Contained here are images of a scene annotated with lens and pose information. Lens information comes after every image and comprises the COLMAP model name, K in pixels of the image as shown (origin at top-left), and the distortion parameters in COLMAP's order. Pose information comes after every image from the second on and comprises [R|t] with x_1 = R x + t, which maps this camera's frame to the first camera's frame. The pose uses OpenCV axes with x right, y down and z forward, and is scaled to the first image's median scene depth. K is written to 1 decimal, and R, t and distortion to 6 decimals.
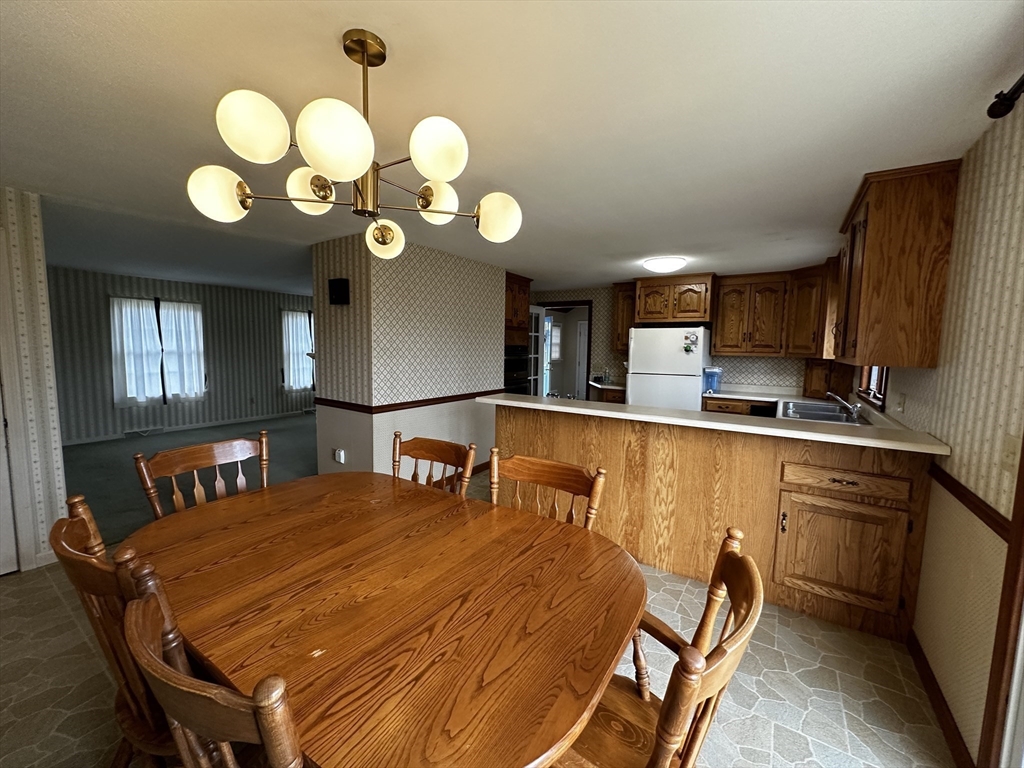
lens RADIAL K [[409.0, 0, 511.7], [0, 409.0, 386.6], [0, 0, 1]] dist [0.012360, -0.000715]
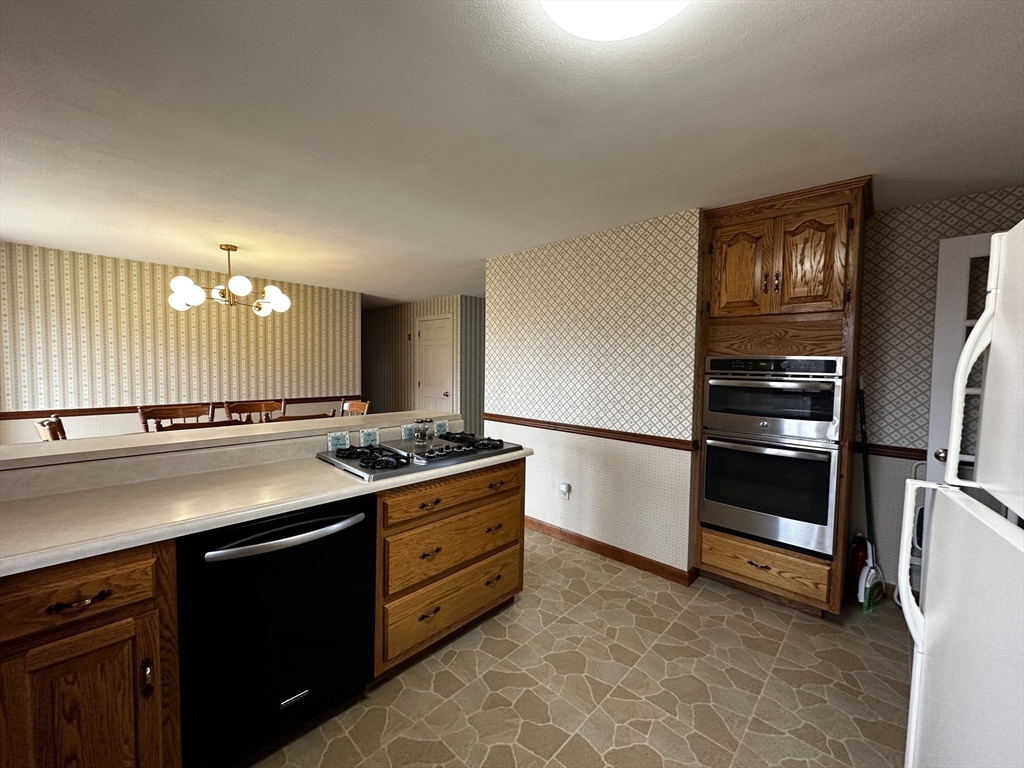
lens RADIAL K [[409.0, 0, 512.1], [0, 409.0, 383.7], [0, 0, 1]] dist [0.012360, -0.000715]
pose [[-0.159402, 0.033800, -0.986635, 0.537999], [-0.111773, 0.992369, 0.052055, -0.069873], [0.980866, 0.118577, -0.154408, 0.876547]]
